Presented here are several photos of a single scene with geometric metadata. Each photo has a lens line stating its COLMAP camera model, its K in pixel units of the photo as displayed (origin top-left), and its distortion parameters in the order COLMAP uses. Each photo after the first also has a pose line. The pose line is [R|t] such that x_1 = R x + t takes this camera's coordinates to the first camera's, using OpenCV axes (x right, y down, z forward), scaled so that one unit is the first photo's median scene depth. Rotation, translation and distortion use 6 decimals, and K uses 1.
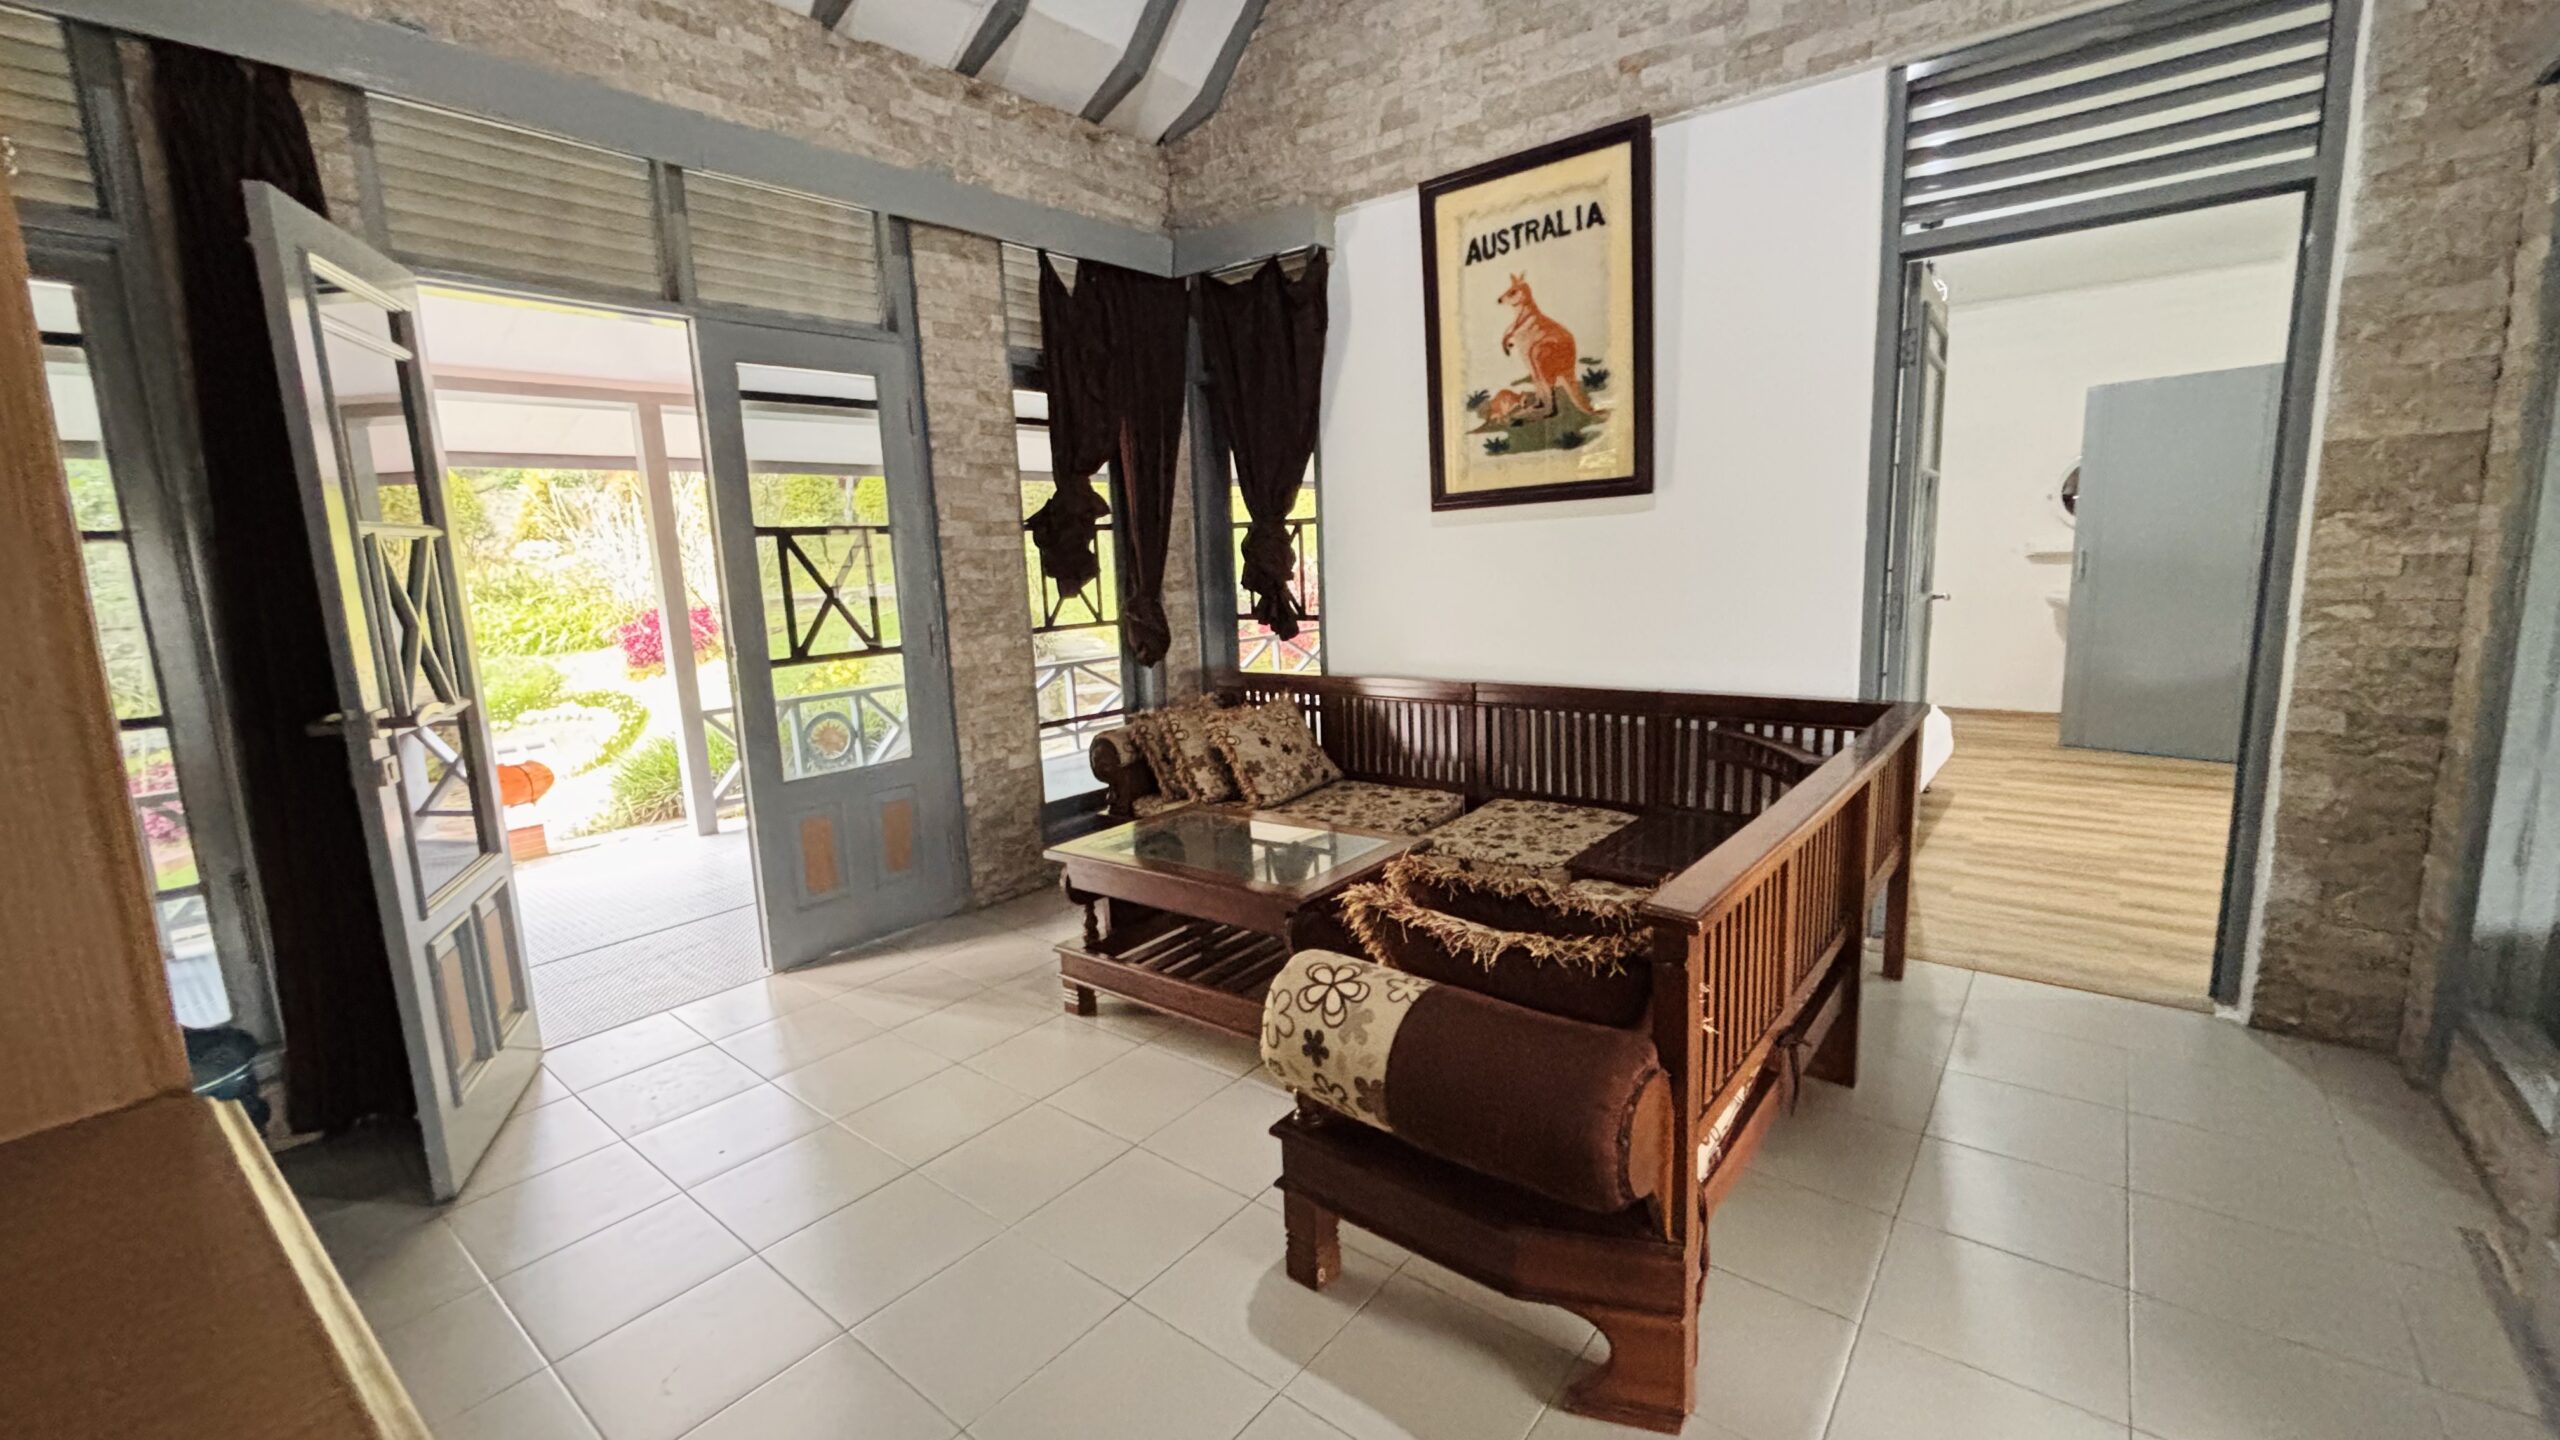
lens RADIAL K [[1032.7, 0, 1249.9], [0, 1032.7, 739.5], [0, 0, 1]] dist [-0.017506, -0.000147]
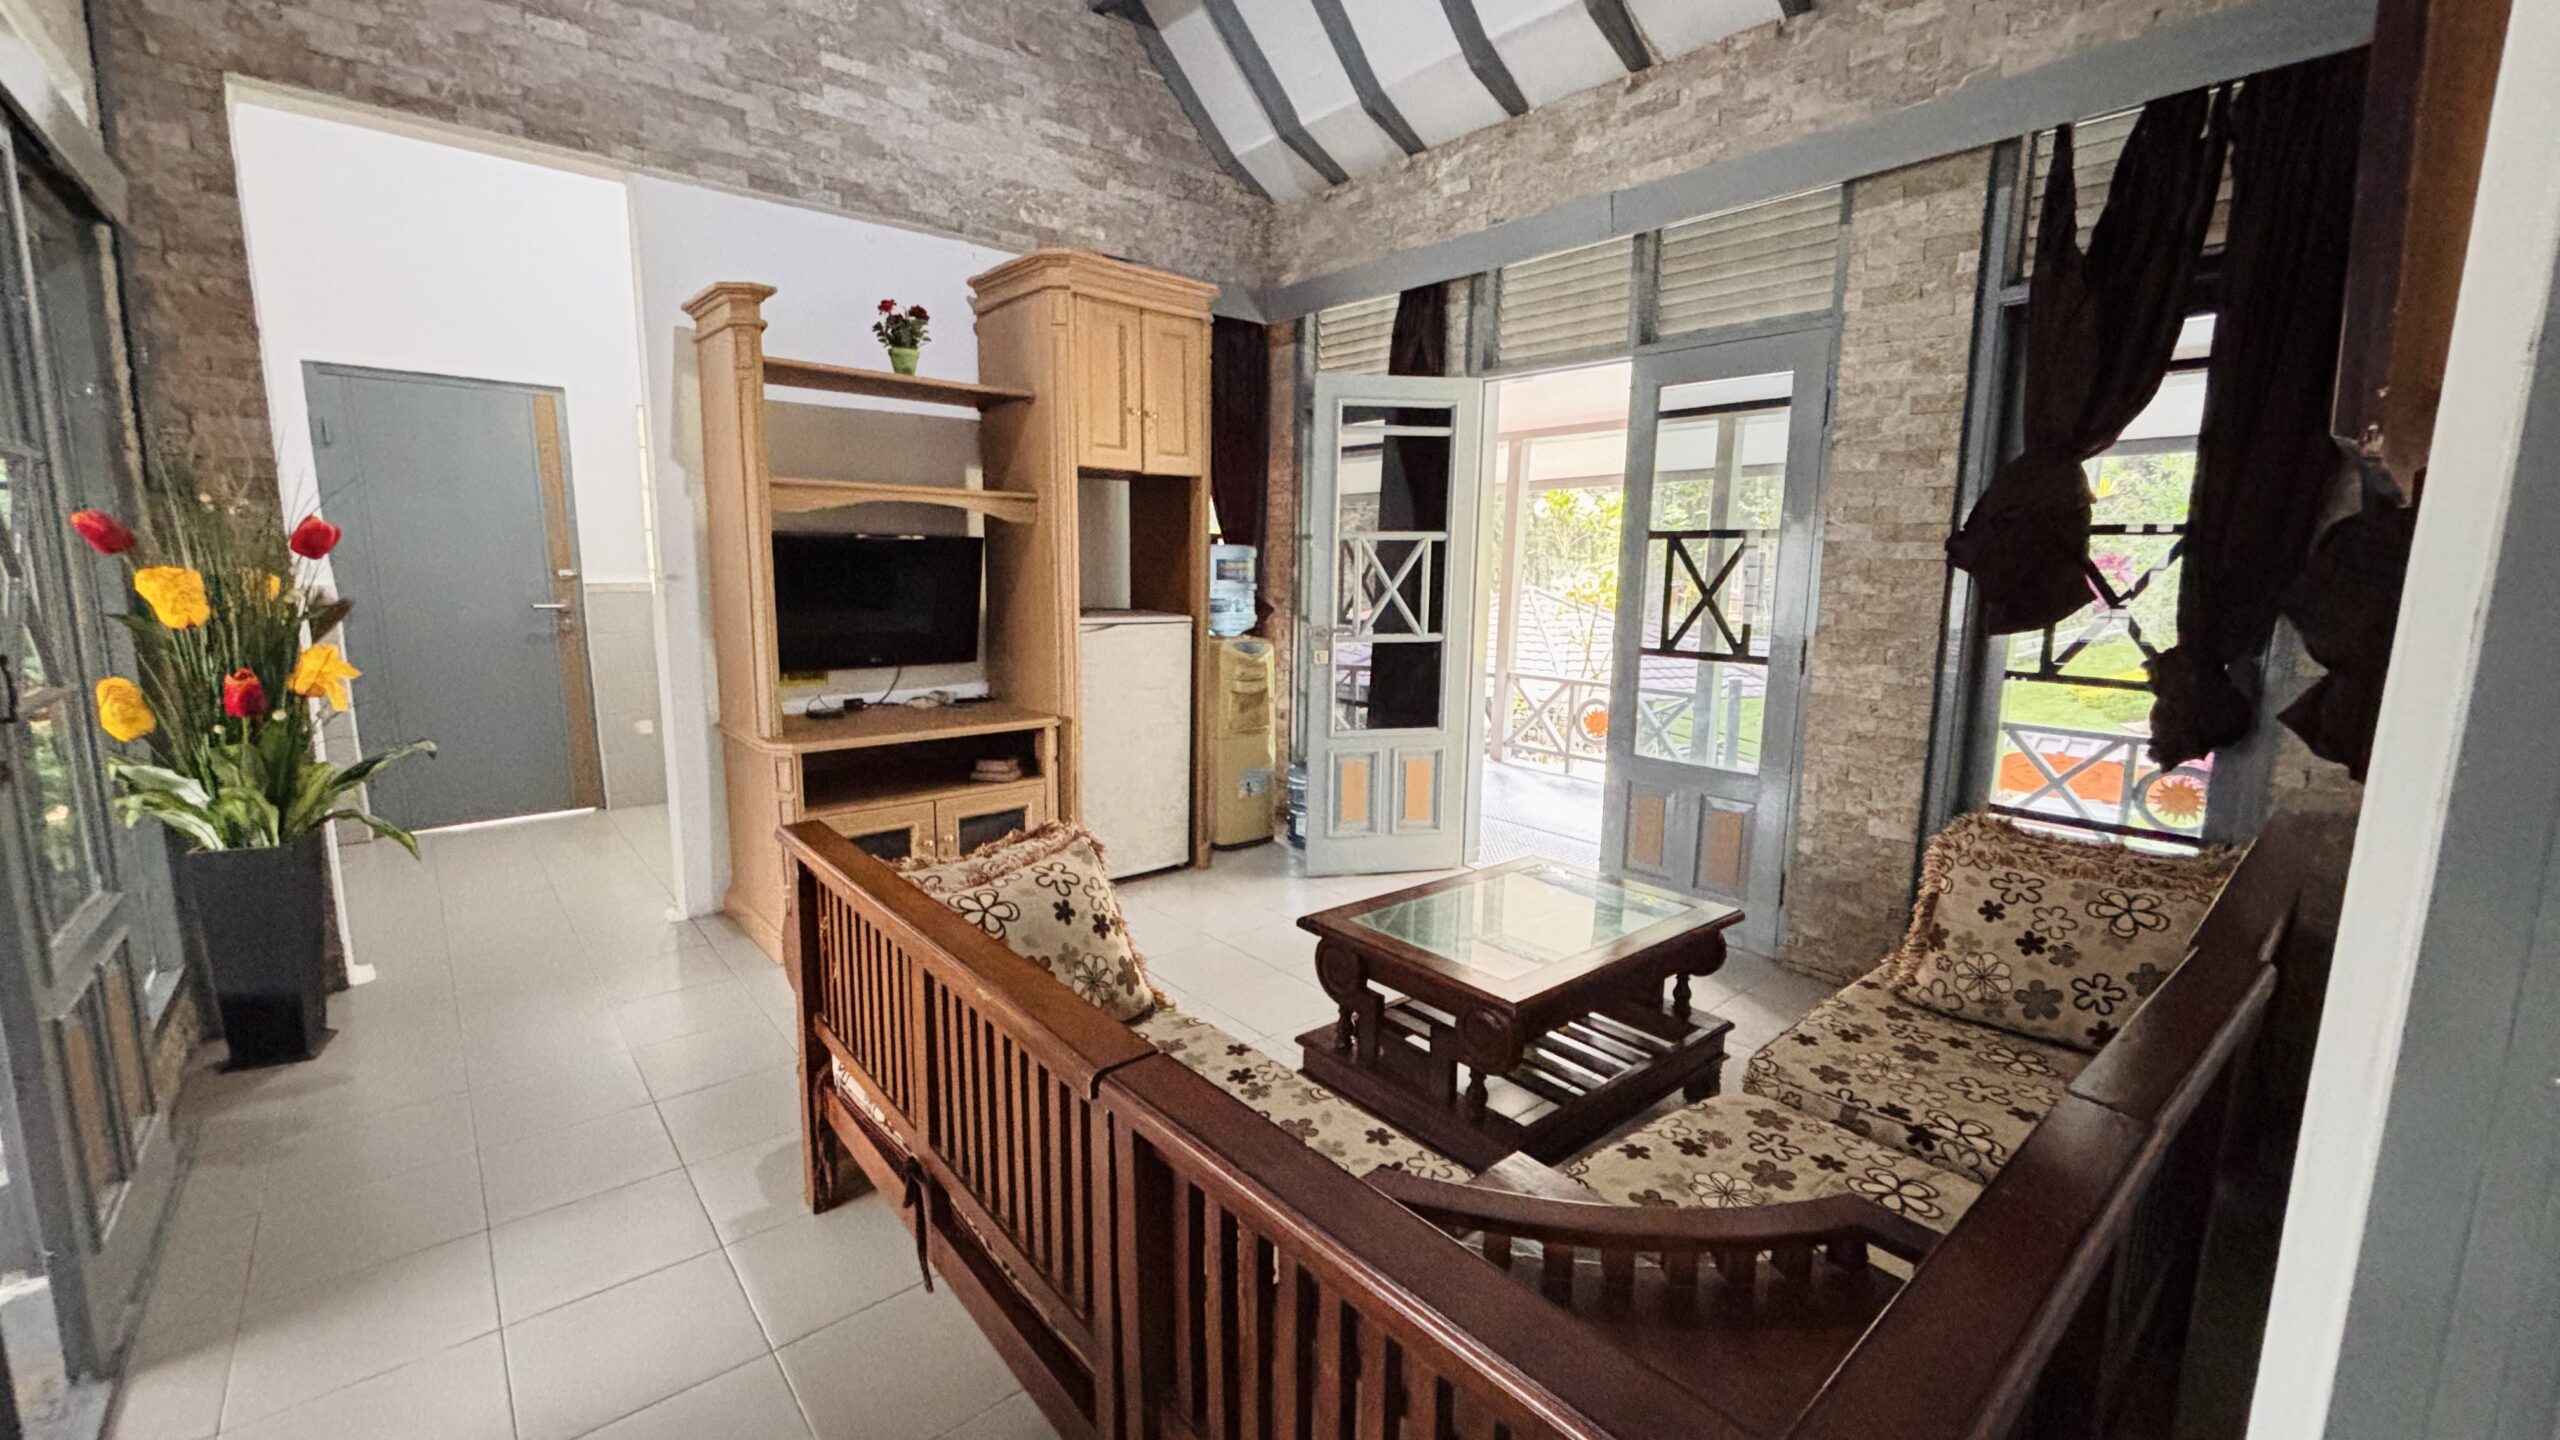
lens RADIAL K [[1034.9, 0, 1282.6], [0, 1034.9, 710.4], [0, 0, 1]] dist [-0.002542, -0.000224]
pose [[-0.167795, 0.186724, -0.967977, 0.668456], [-0.174577, 0.960751, 0.215592, -0.173670], [0.970241, 0.205162, -0.128612, 0.717969]]
